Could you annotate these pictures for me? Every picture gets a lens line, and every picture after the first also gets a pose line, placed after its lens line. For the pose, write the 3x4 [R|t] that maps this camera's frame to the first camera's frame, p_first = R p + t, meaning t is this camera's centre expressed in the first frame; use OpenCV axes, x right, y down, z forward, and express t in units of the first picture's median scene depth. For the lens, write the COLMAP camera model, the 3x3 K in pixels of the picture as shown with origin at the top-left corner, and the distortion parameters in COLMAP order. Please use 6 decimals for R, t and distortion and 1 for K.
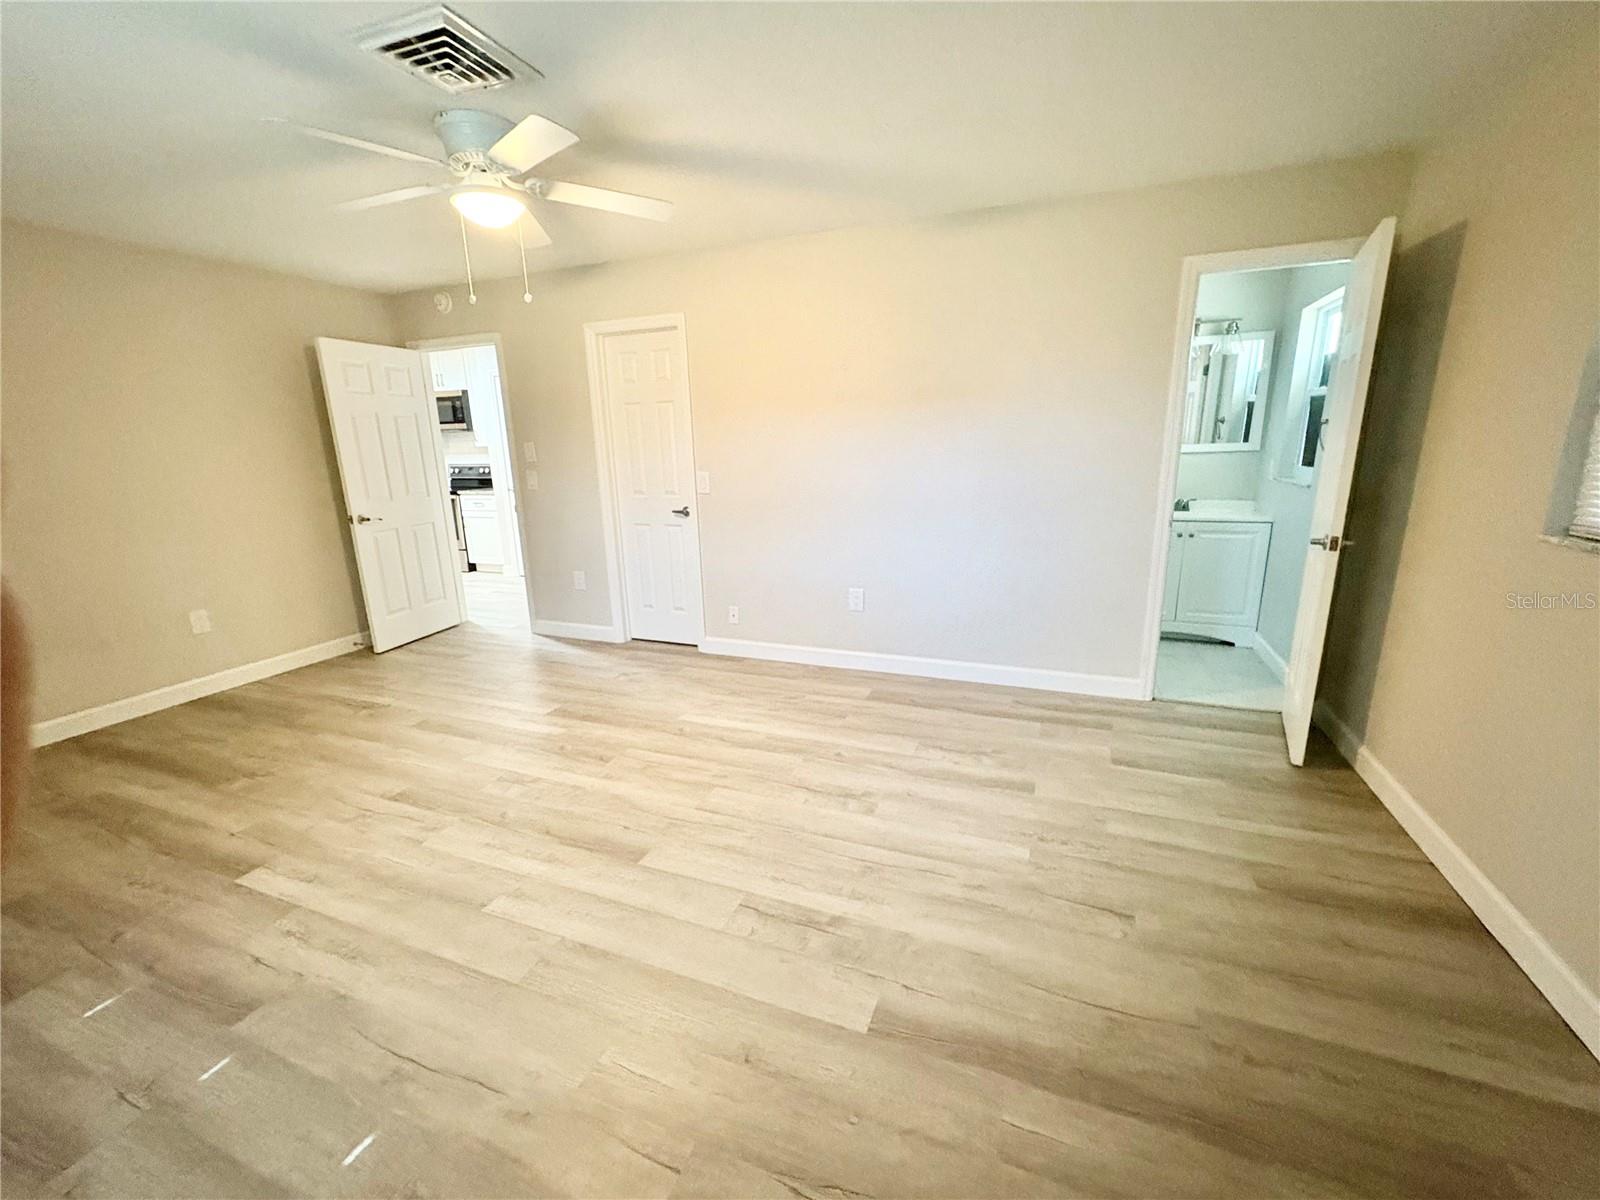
lens RADIAL K [[636.0, 0, 799.0], [0, 636.0, 599.3], [0, 0, 1]] dist [0.000825, -0.000206]
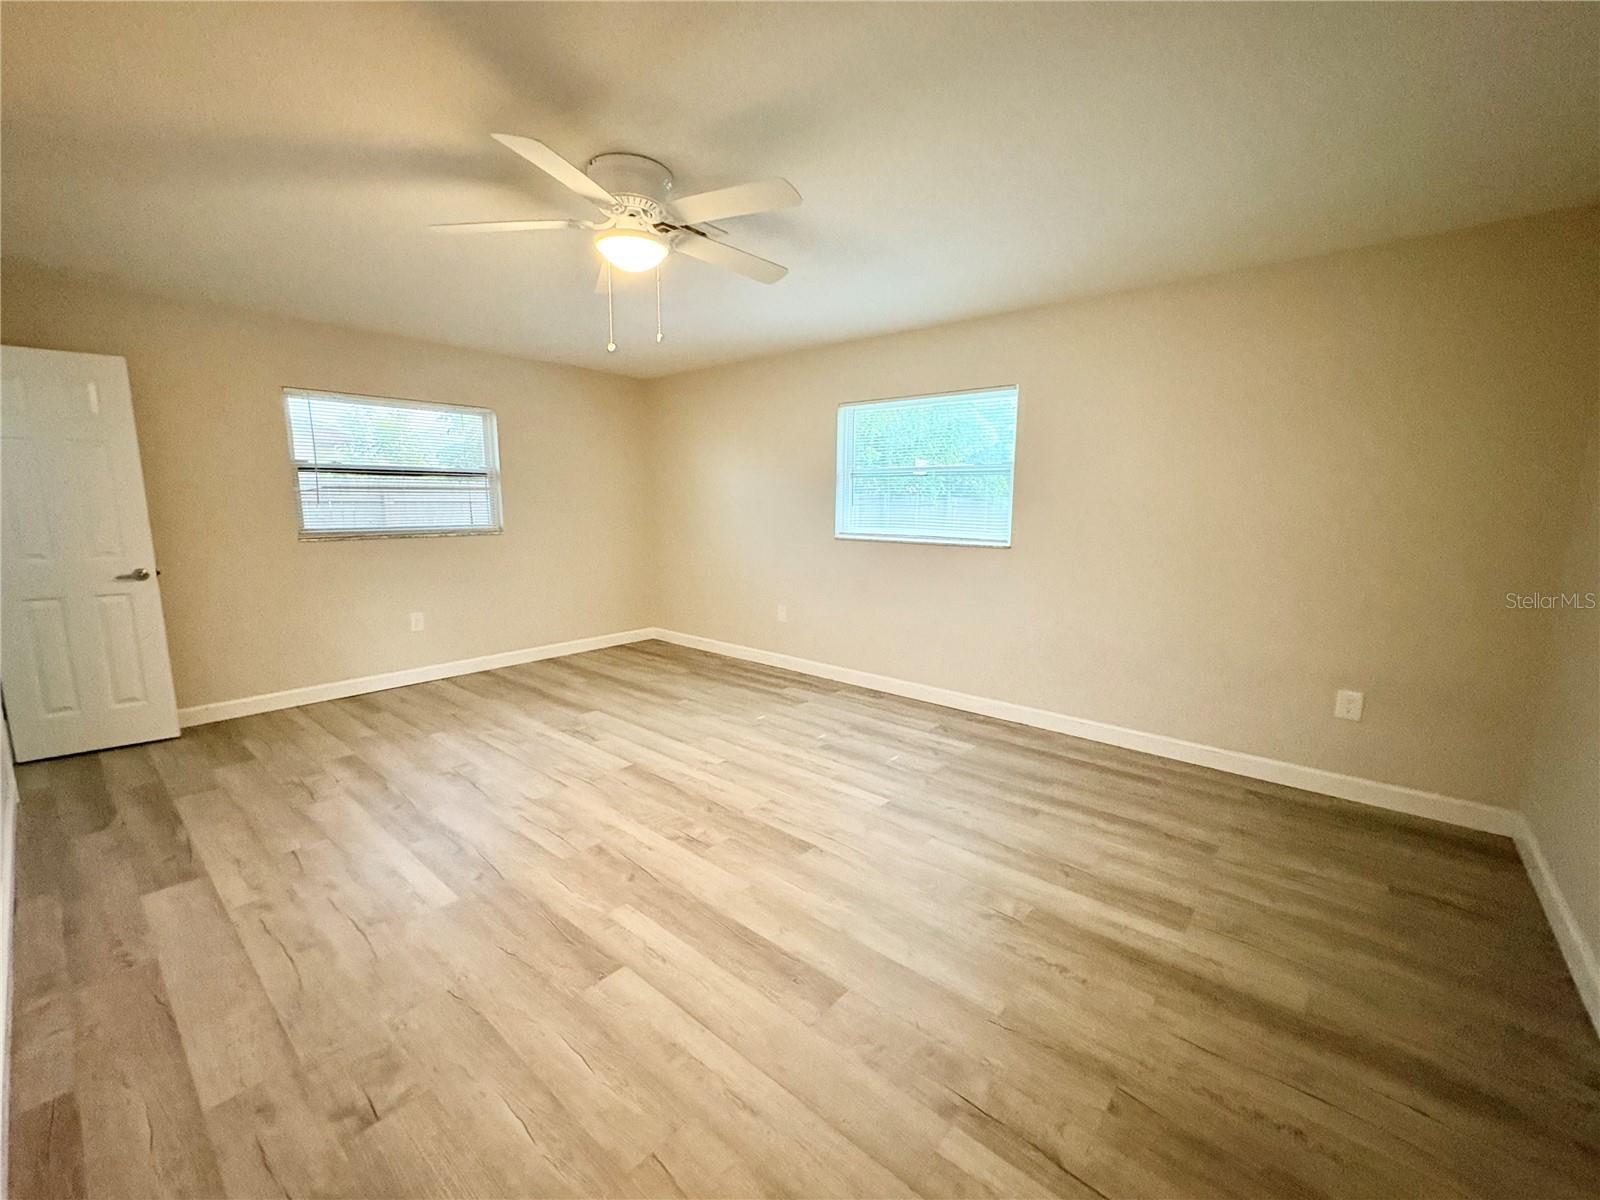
lens RADIAL K [[636.0, 0, 799.0], [0, 636.0, 599.3], [0, 0, 1]] dist [0.000825, -0.000206]
pose [[-0.944392, -0.033028, 0.327157, -0.942197], [0.097331, 0.922279, 0.374070, -0.405418], [-0.314085, 0.385111, -0.867779, 1.727975]]
